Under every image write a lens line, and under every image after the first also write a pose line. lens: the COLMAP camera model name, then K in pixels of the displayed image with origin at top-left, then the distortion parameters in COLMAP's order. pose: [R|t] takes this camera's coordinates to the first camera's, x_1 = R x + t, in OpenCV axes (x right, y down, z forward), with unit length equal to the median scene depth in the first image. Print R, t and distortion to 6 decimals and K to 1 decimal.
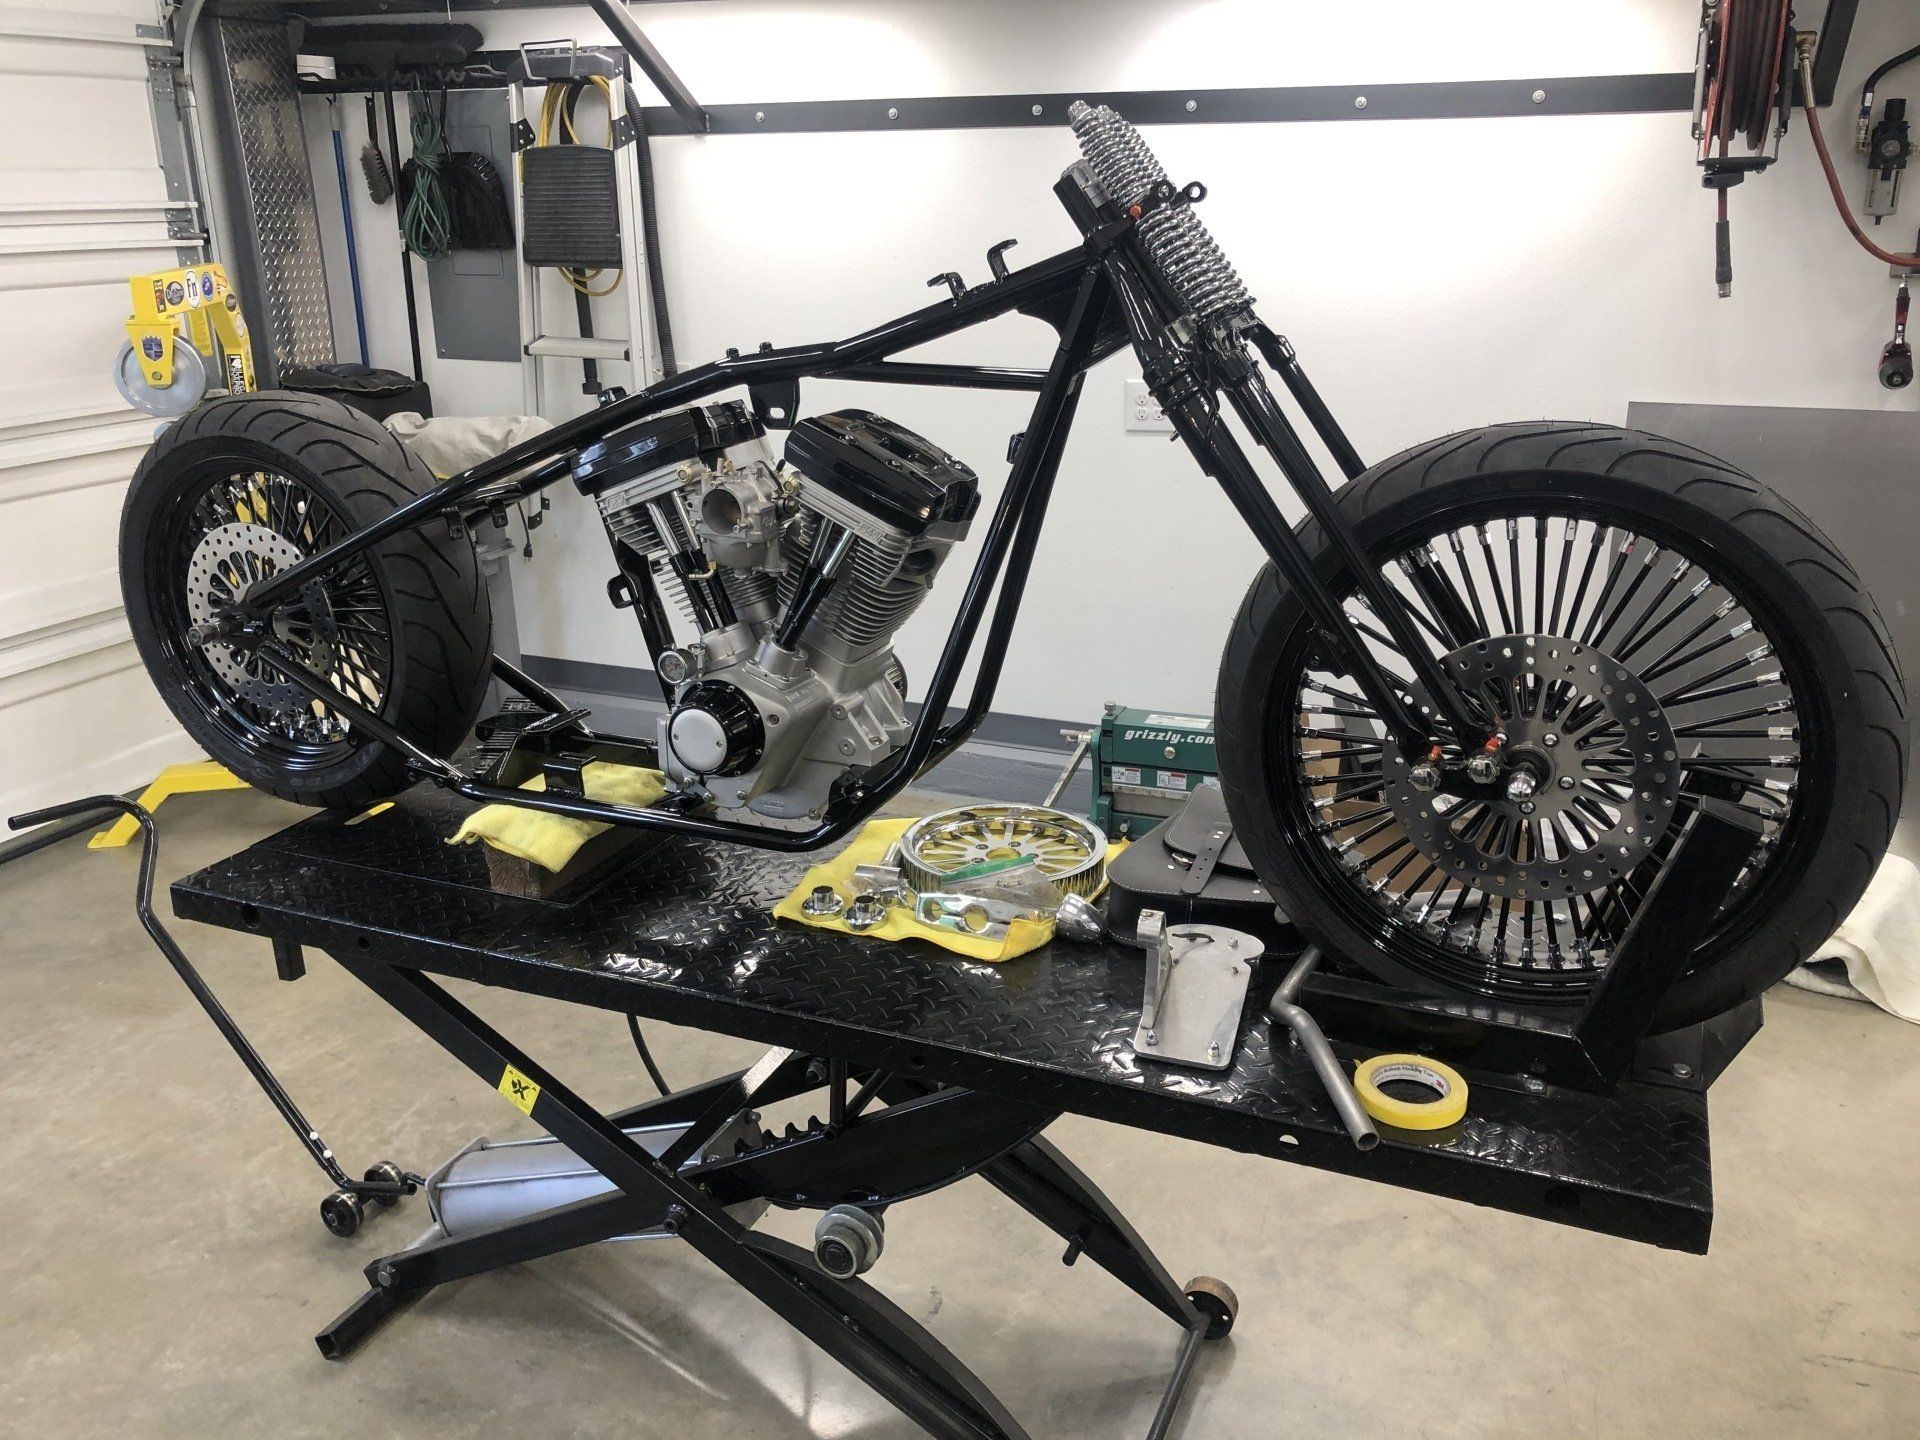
lens RADIAL K [[1578.0, 0, 949.8], [0, 1578.0, 686.8], [0, 0, 1]] dist [0.075215, -0.159867]
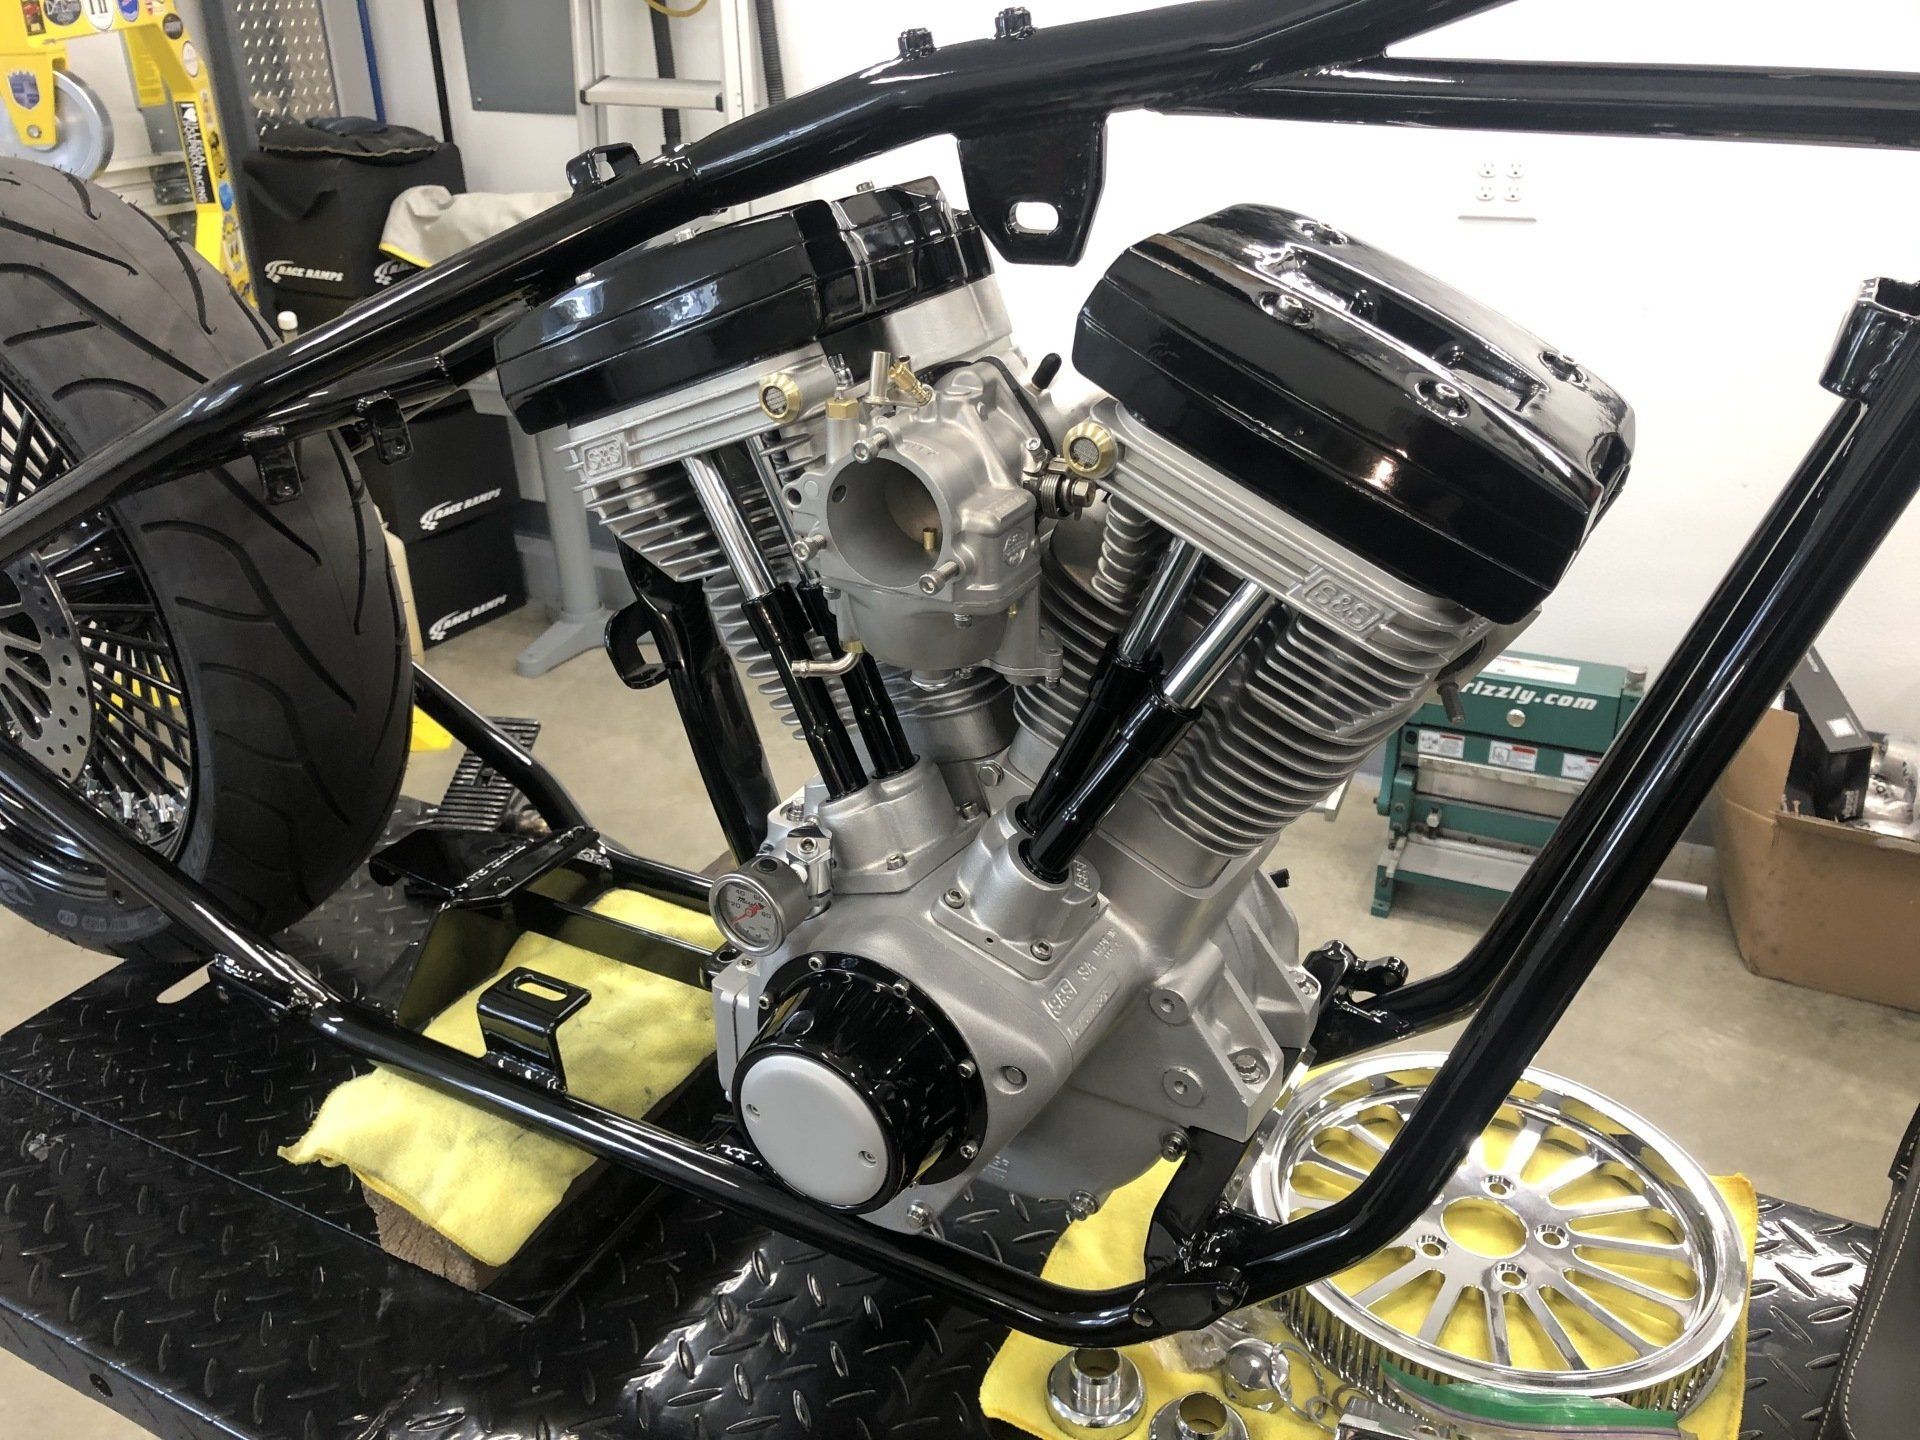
lens RADIAL K [[1629.2, 0, 921.7], [0, 1629.2, 716.2], [0, 0, 1]] dist [0.119032, -0.166685]
pose [[0.995215, 0.030403, -0.092862, -0.095228], [-0.016993, 0.989732, 0.141922, -0.111536], [0.096224, -0.139665, 0.985512, 0.602845]]
